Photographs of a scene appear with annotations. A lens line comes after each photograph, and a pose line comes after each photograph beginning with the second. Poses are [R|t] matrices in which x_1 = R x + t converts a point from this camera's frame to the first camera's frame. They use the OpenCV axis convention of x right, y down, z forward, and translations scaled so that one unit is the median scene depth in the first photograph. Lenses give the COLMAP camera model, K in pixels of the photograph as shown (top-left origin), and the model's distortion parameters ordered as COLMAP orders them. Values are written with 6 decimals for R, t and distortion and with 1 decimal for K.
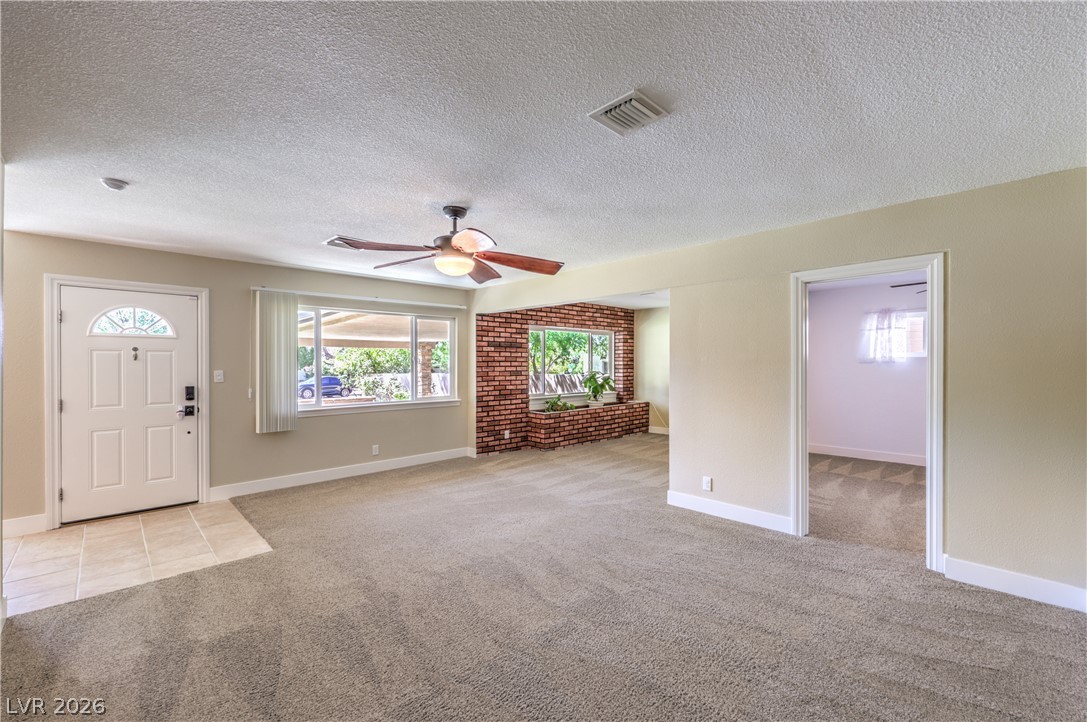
lens RADIAL K [[449.3, 0, 546.9], [0, 449.3, 369.1], [0, 0, 1]] dist [0.002468, -0.000462]
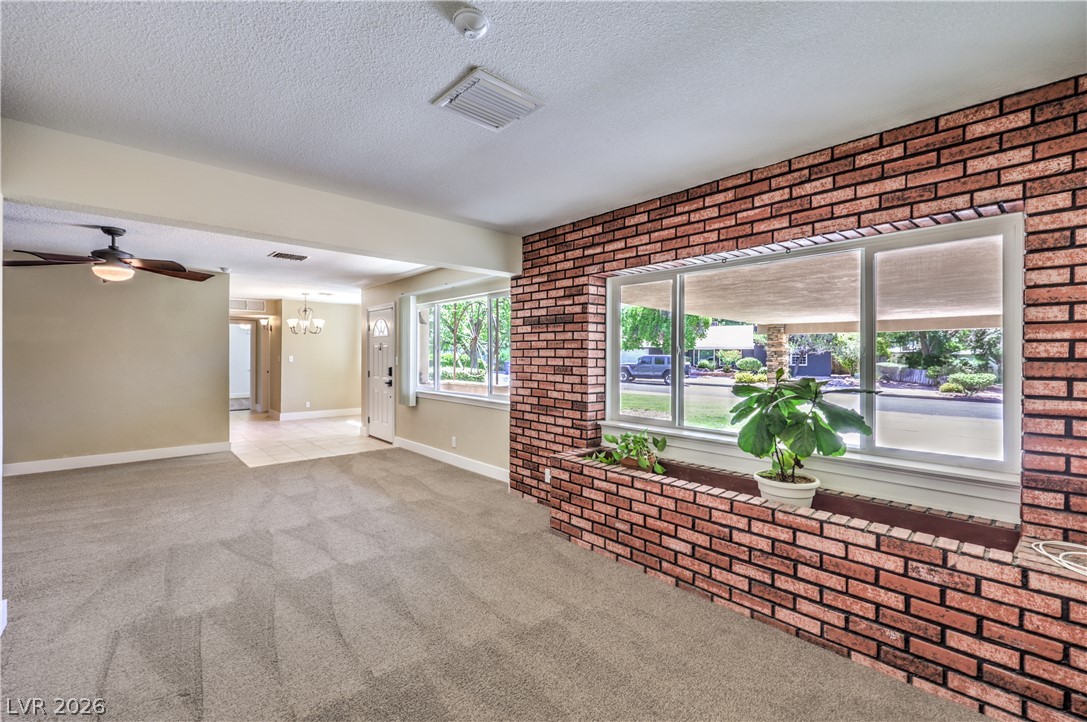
lens RADIAL K [[449.3, 0, 546.0], [0, 449.3, 353.8], [0, 0, 1]] dist [0.002468, -0.000462]
pose [[0.006200, 0.004109, -0.999972, 0.482061], [-0.012432, 0.999915, 0.004032, -0.012886], [0.999904, 0.012406, 0.006250, 0.984287]]
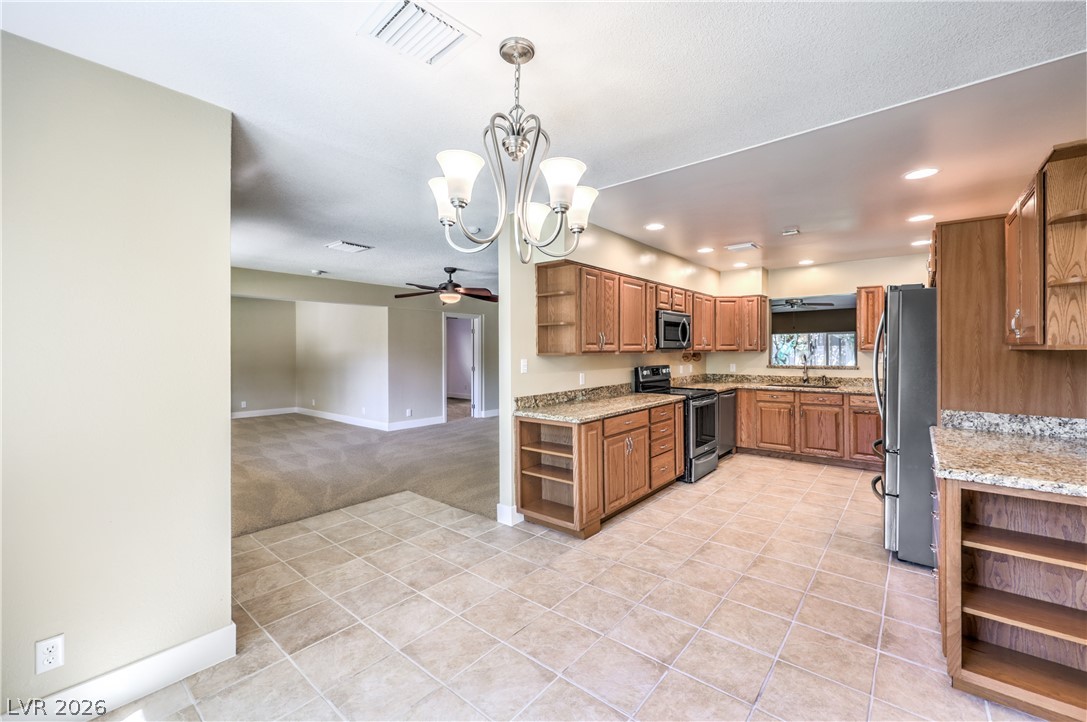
lens RADIAL K [[449.3, 0, 545.0], [0, 449.3, 353.8], [0, 0, 1]] dist [0.002468, -0.000462]
pose [[-0.096373, 0.000600, 0.995345, -0.970942], [0.012110, 0.999927, 0.000570, 0.000365], [-0.995272, 0.012108, -0.096373, 0.350638]]
